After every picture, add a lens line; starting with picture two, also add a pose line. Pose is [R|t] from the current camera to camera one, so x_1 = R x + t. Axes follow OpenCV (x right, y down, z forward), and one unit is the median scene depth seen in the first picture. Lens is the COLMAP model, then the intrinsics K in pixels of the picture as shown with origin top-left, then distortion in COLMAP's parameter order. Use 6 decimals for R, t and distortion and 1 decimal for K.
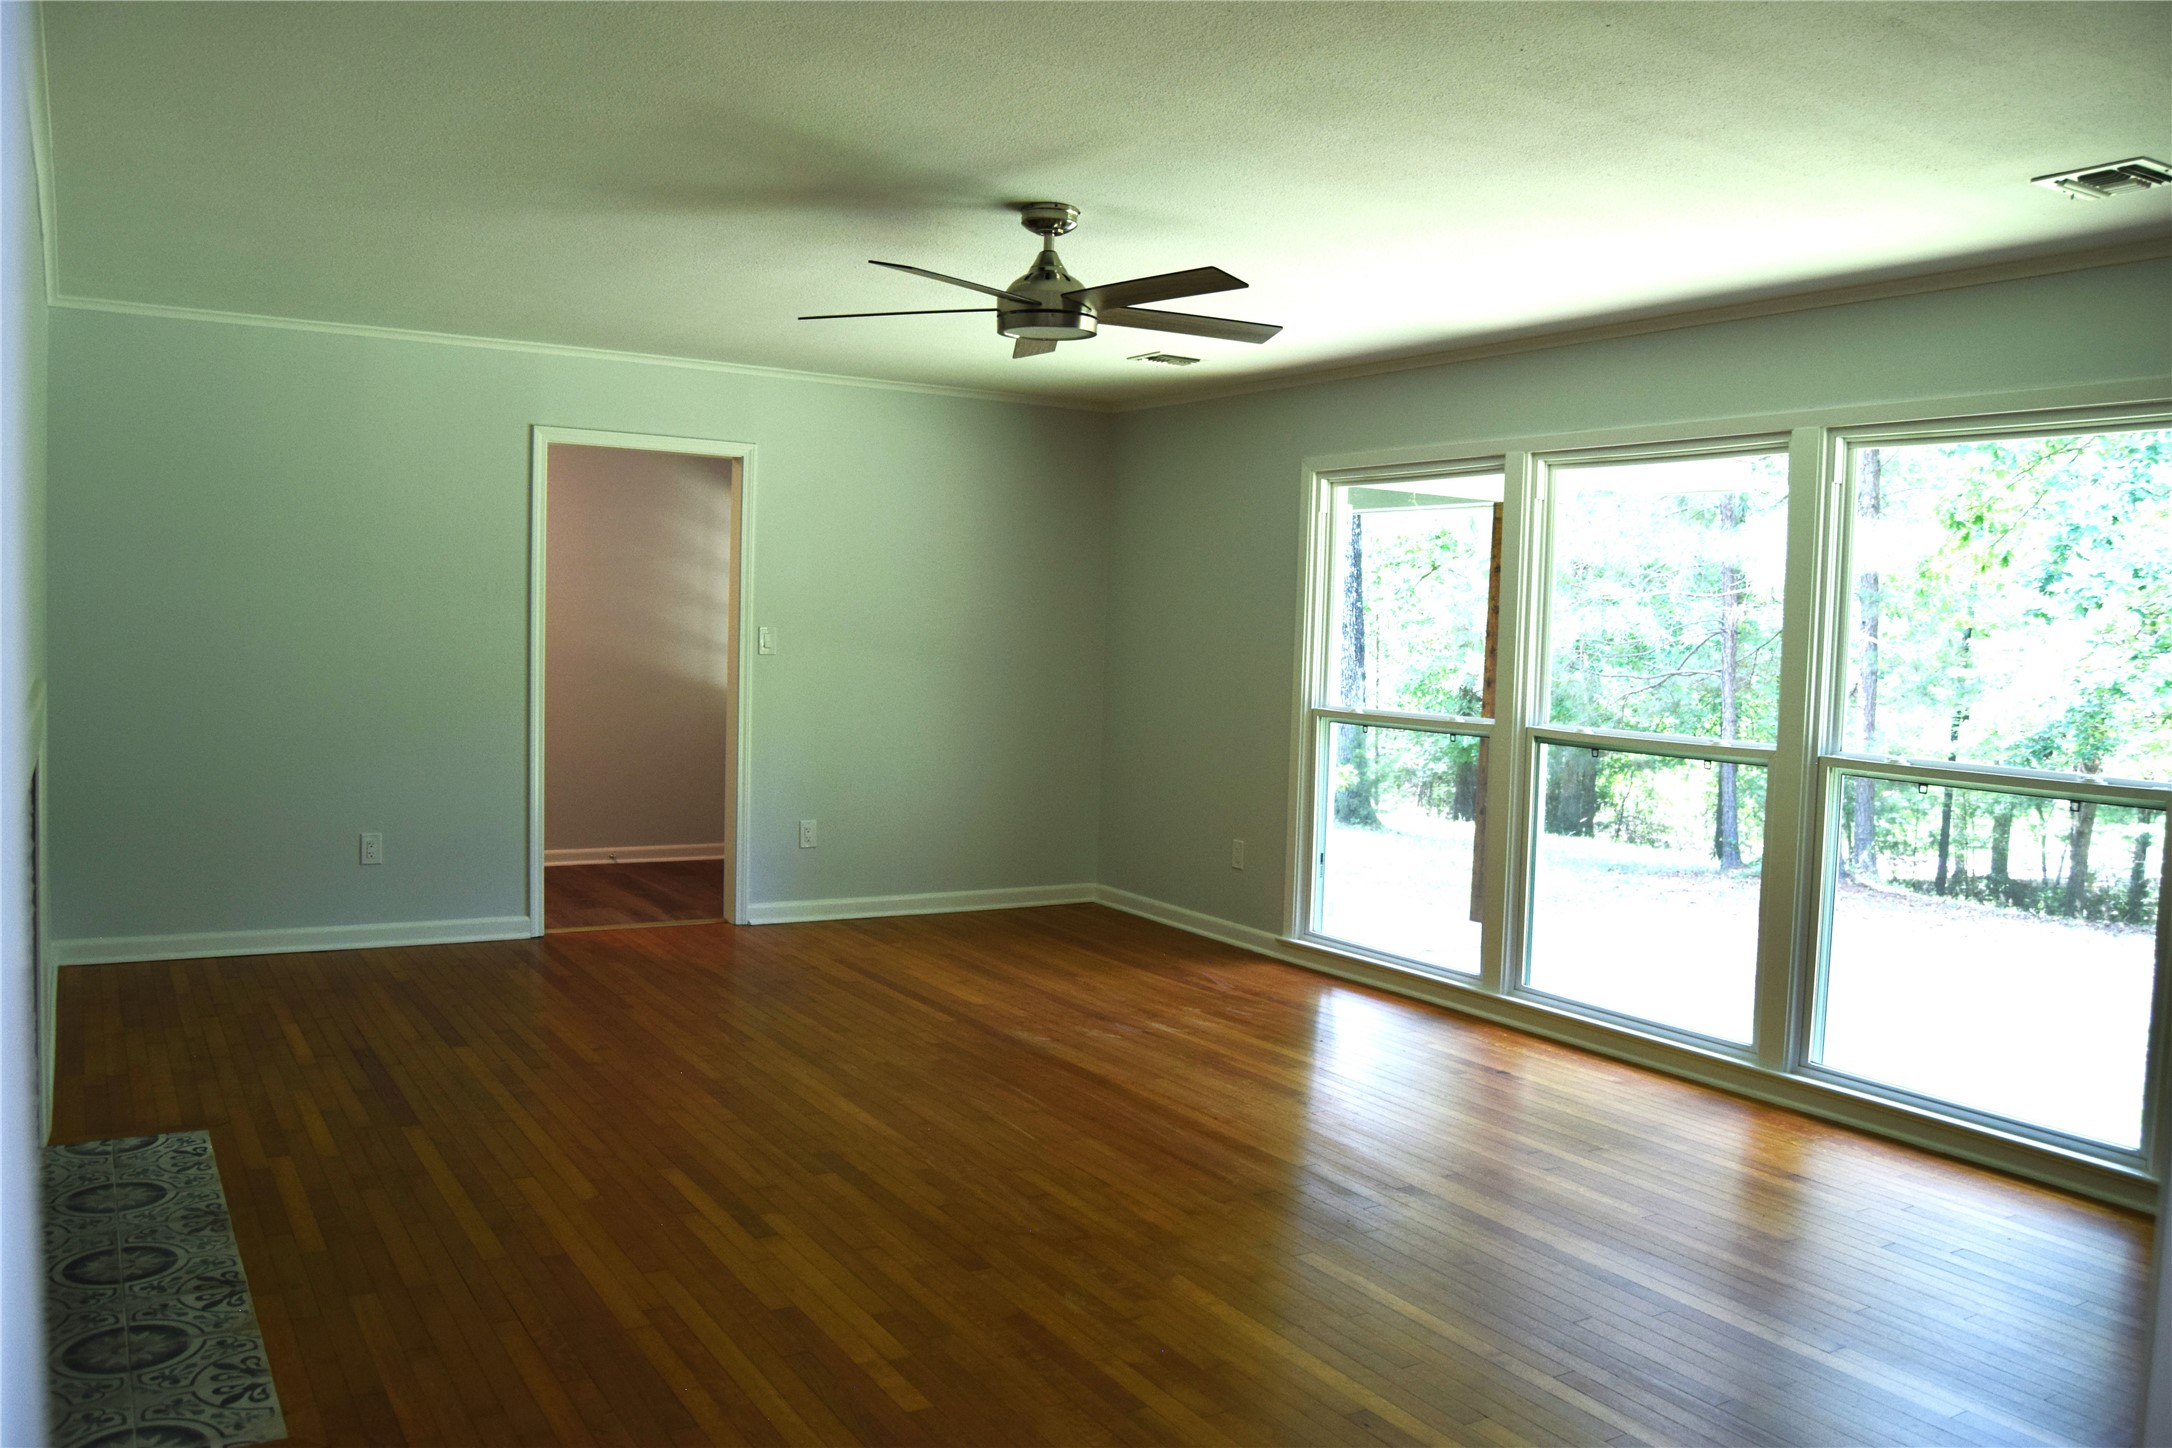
lens RADIAL K [[1709.2, 0, 1088.5], [0, 1709.2, 719.9], [0, 0, 1]] dist [-0.092565, 0.036158]
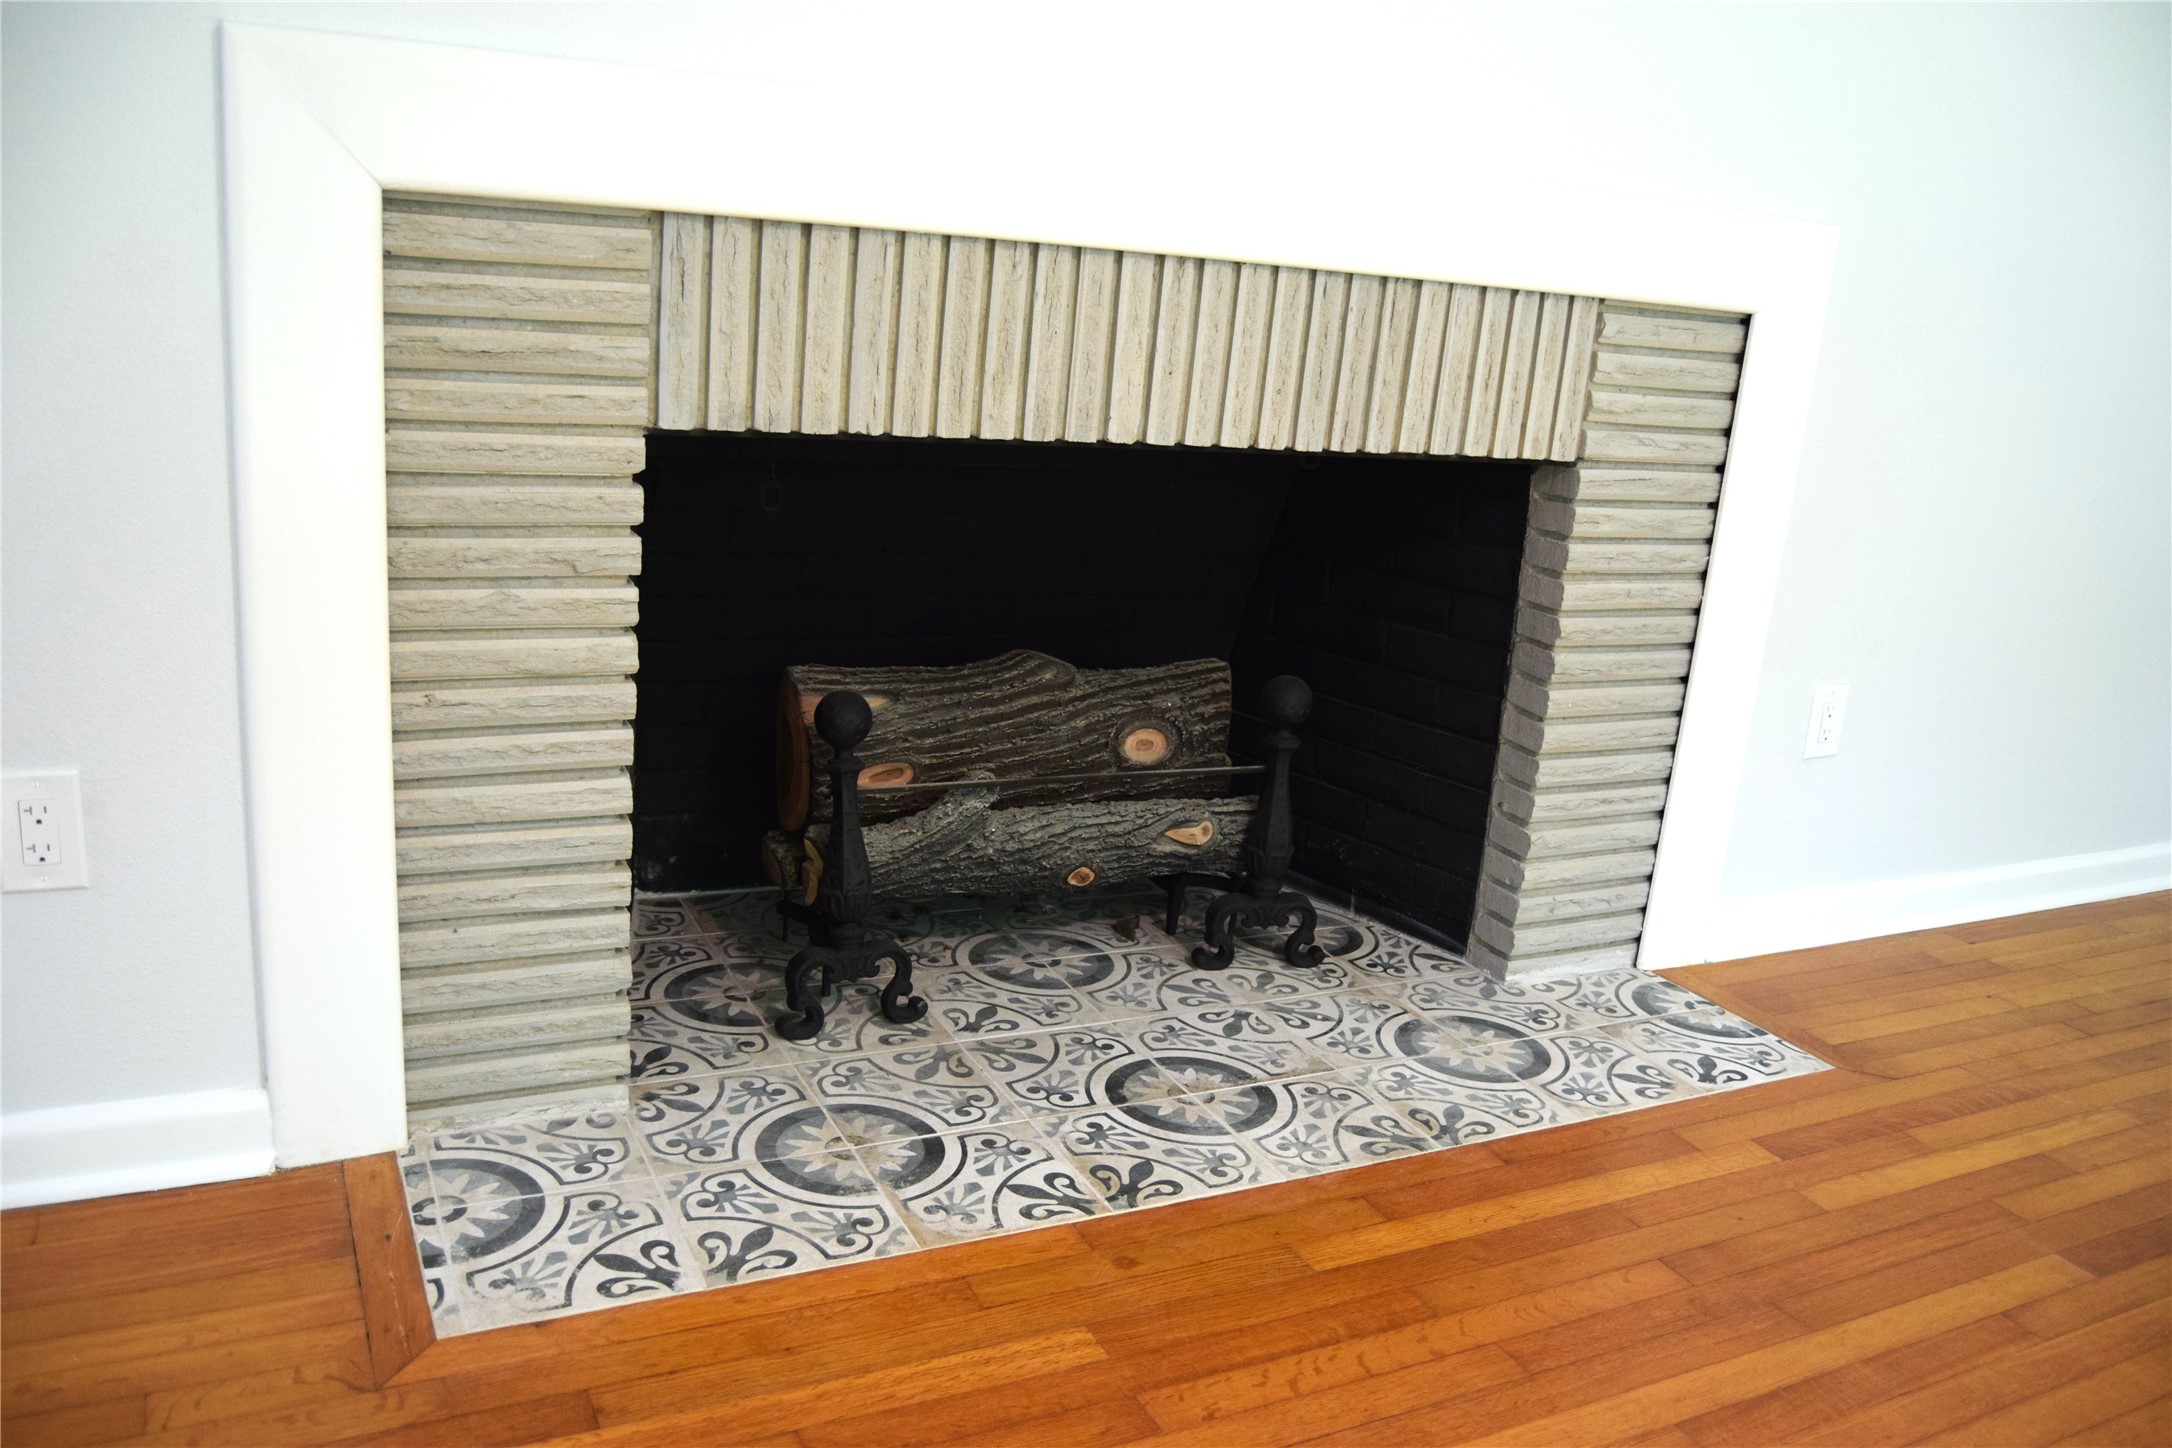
lens RADIAL K [[1709.2, 0, 1086.3], [0, 1709.2, 723.3], [0, 0, 1]] dist [-0.092565, 0.036158]
pose [[-0.079461, 0.215321, -0.973305, 0.000933], [-0.142037, 0.963984, 0.224855, 0.055798], [0.986667, 0.156112, -0.046016, 0.881041]]
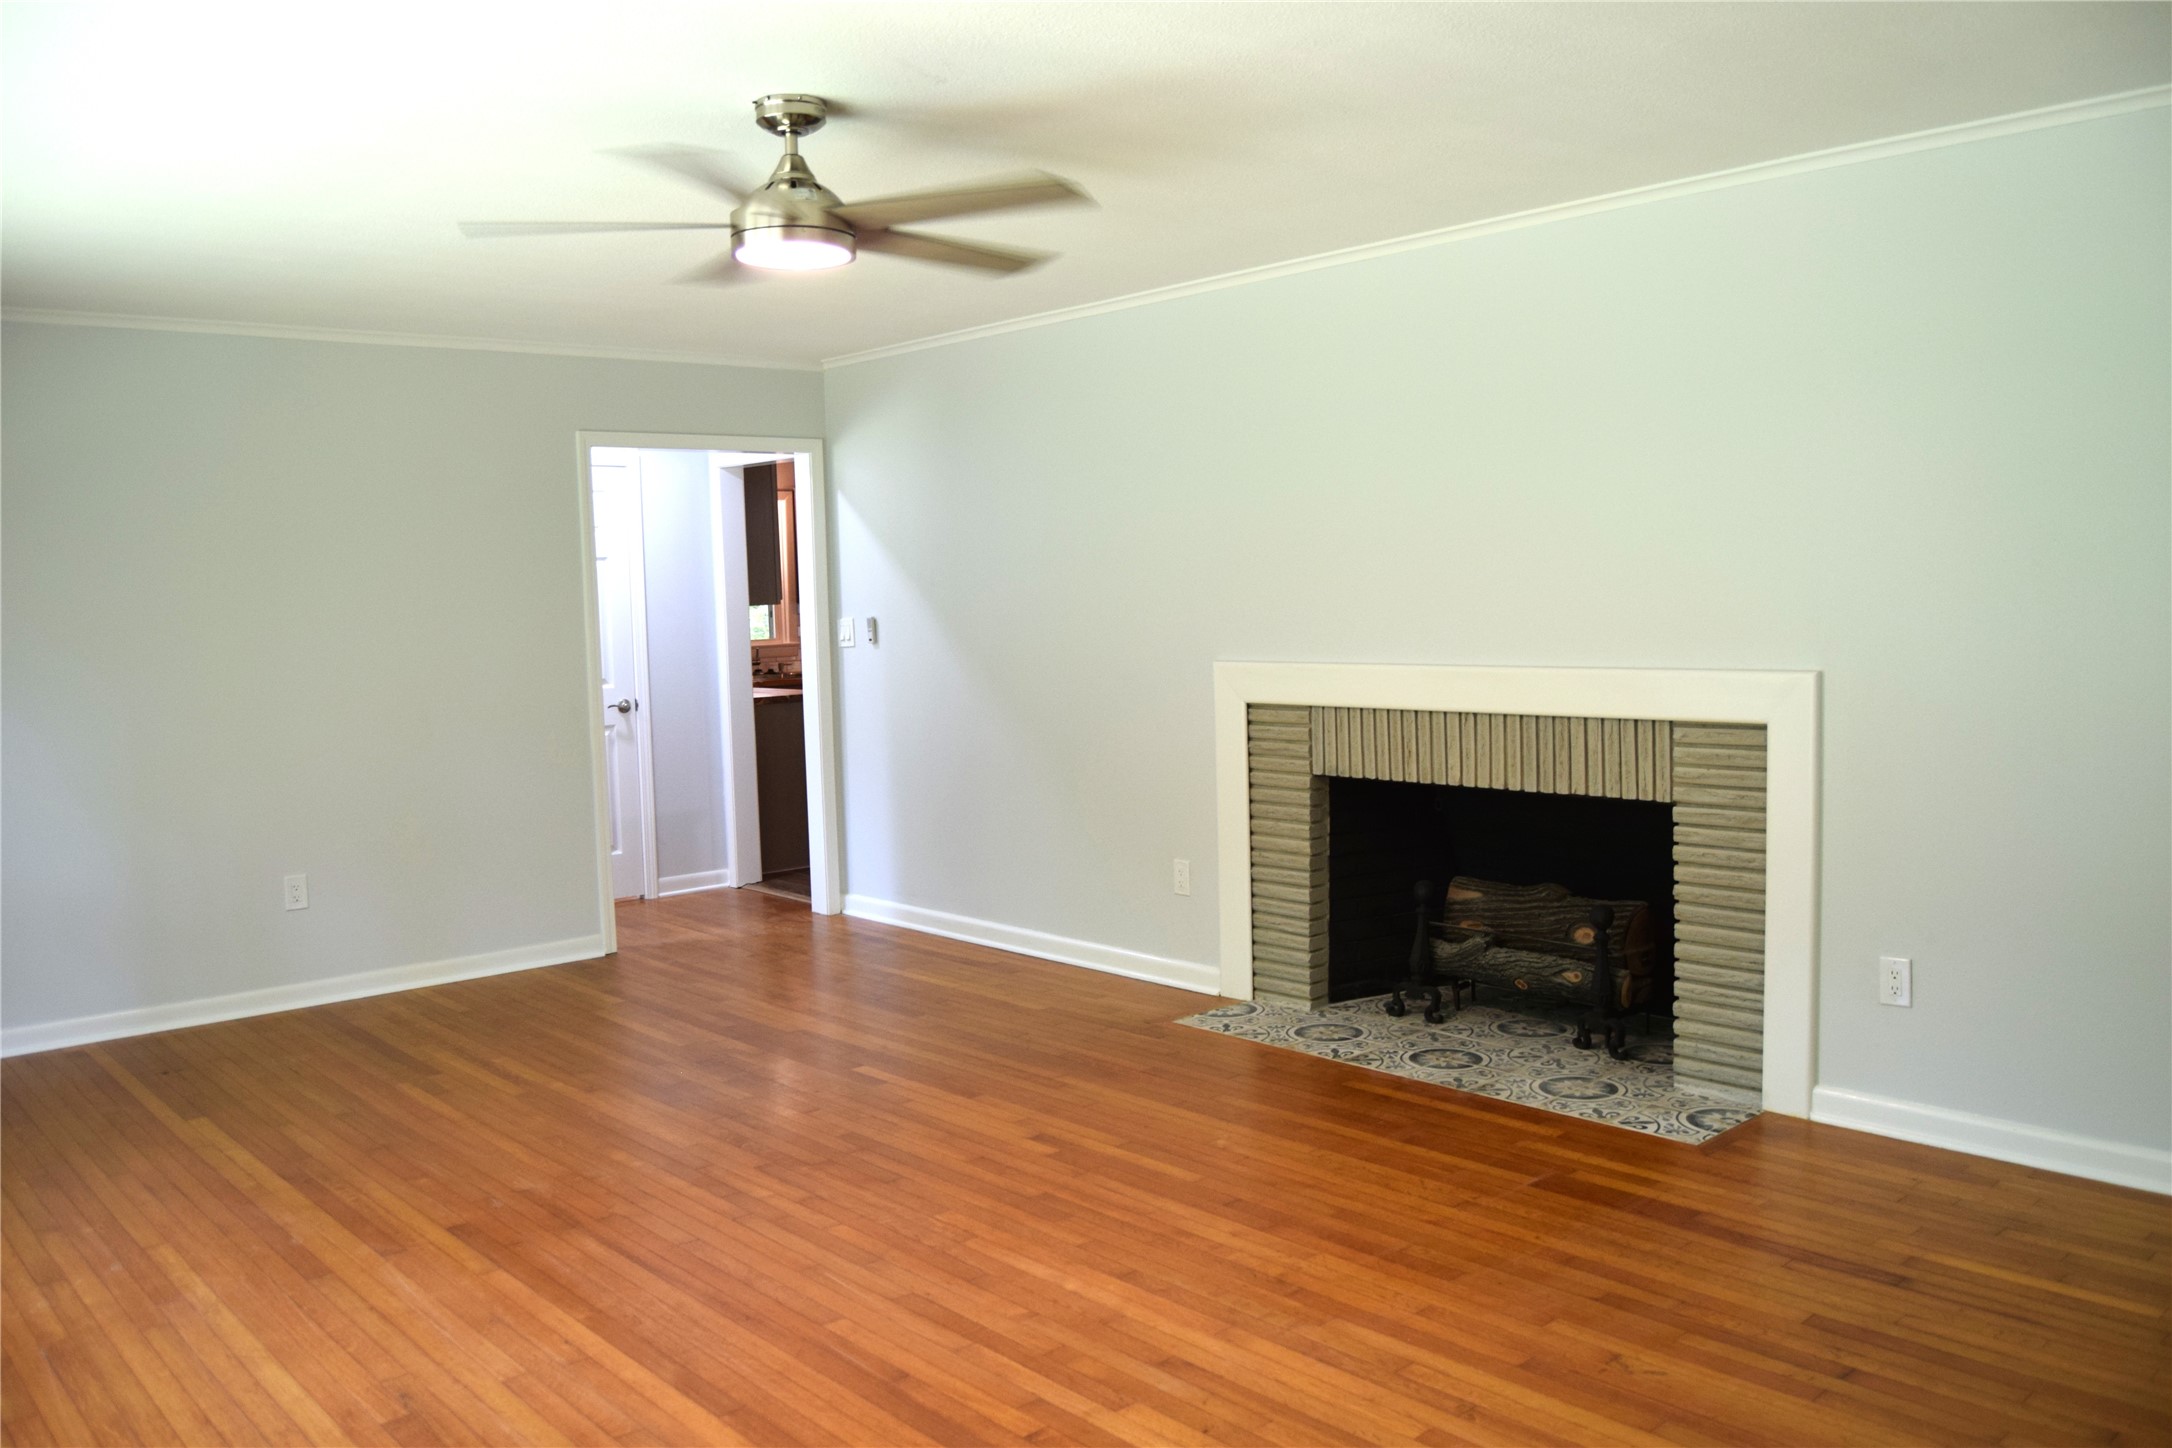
lens RADIAL K [[1709.2, 0, 1088.4], [0, 1709.2, 722.9], [0, 0, 1]] dist [-0.092565, 0.036158]
pose [[-0.982592, 0.016468, -0.185046, -0.011302], [-0.008597, 0.990966, 0.133838, -0.140405], [0.185578, 0.133099, -0.973573, 2.128275]]
